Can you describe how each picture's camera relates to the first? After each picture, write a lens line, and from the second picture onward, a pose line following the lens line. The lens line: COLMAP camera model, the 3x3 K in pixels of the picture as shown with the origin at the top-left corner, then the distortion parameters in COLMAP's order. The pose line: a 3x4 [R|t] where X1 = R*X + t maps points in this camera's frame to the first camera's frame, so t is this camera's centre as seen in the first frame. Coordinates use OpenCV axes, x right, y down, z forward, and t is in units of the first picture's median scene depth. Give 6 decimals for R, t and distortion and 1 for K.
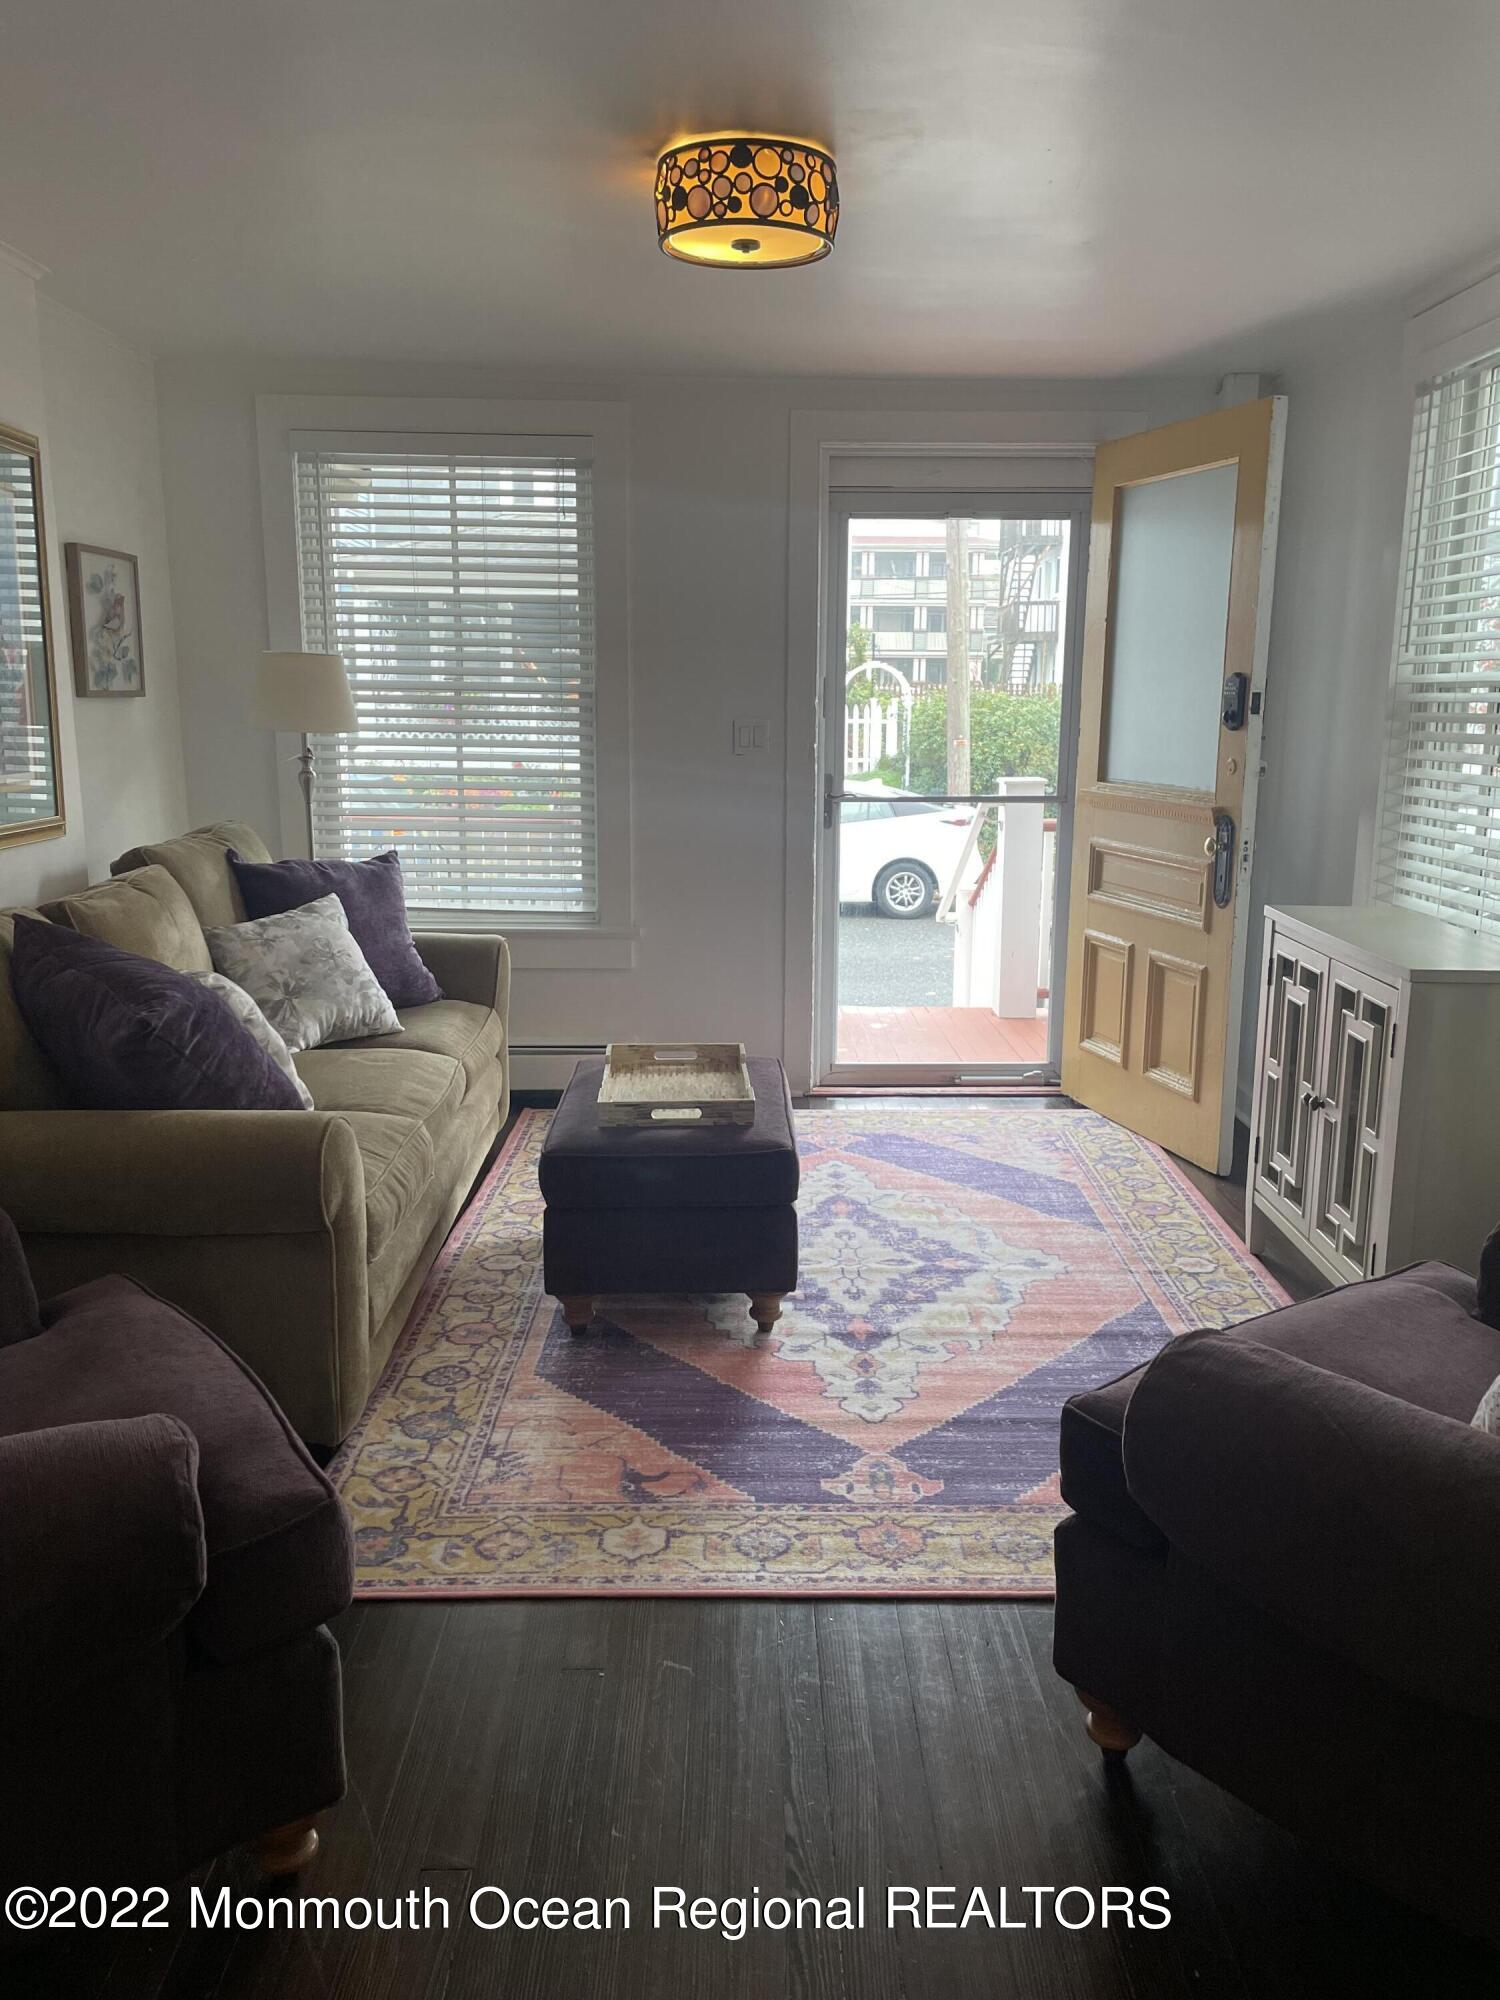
lens RADIAL K [[1491.4, 0, 750.0], [0, 1491.4, 1000.0], [0, 0, 1]] dist [0.015163, -0.007372]
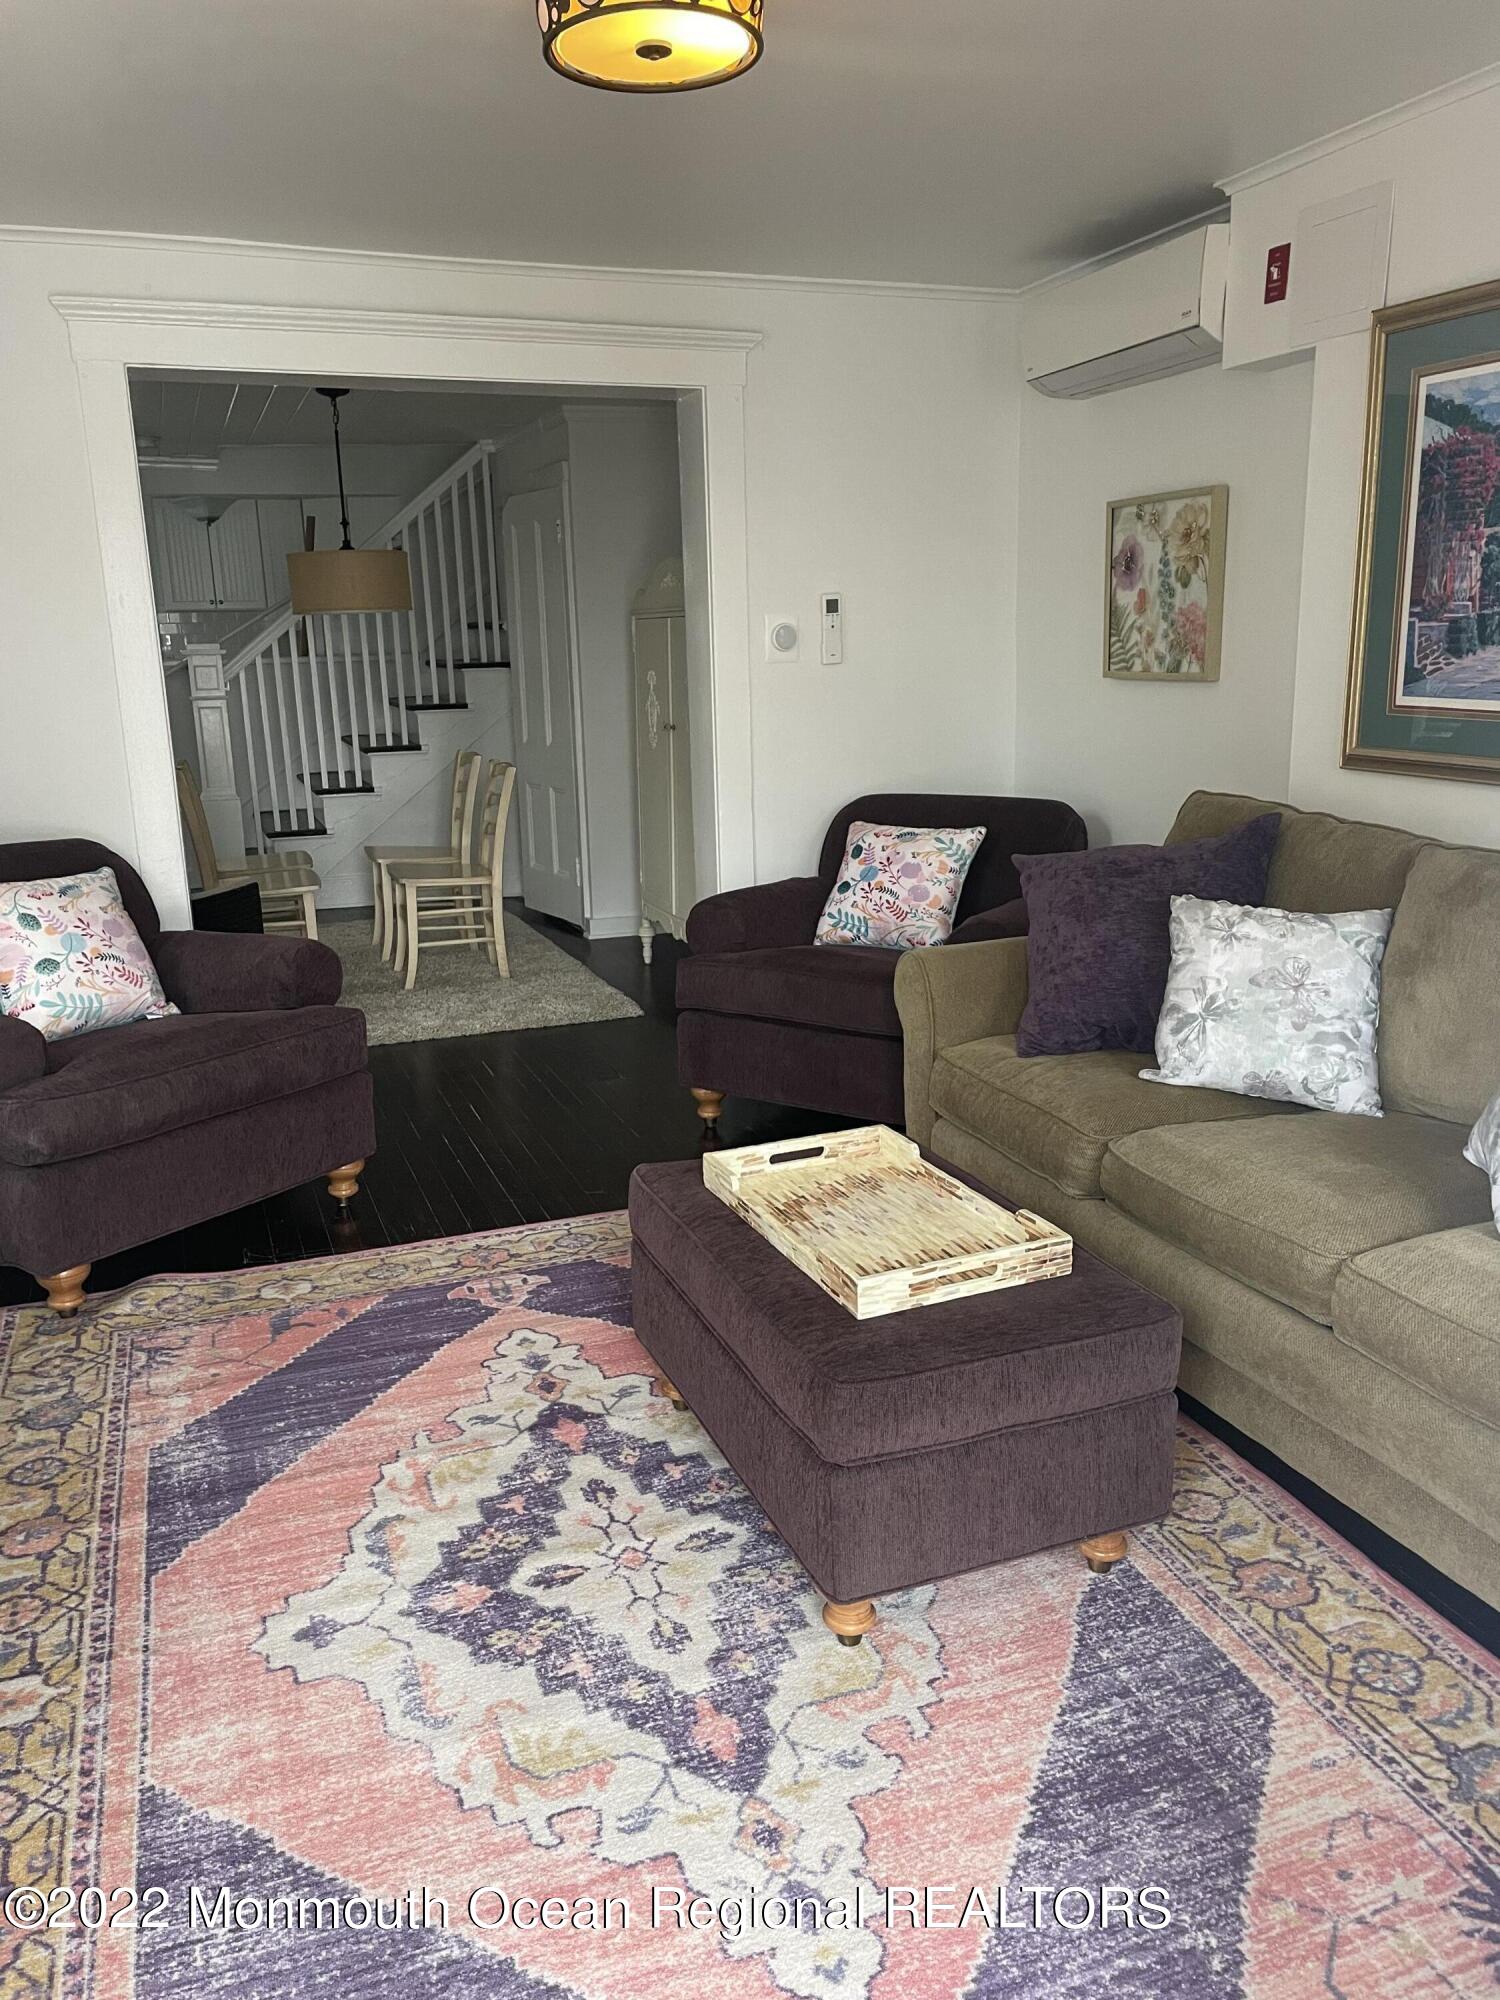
lens RADIAL K [[1491.4, 0, 750.0], [0, 1491.4, 1000.0], [0, 0, 1]] dist [0.015163, -0.007372]
pose [[-0.934932, 0.099900, -0.340474, 0.212427], [-0.055931, 0.906059, 0.419439, -0.297349], [0.350391, 0.411190, -0.841516, 1.477978]]
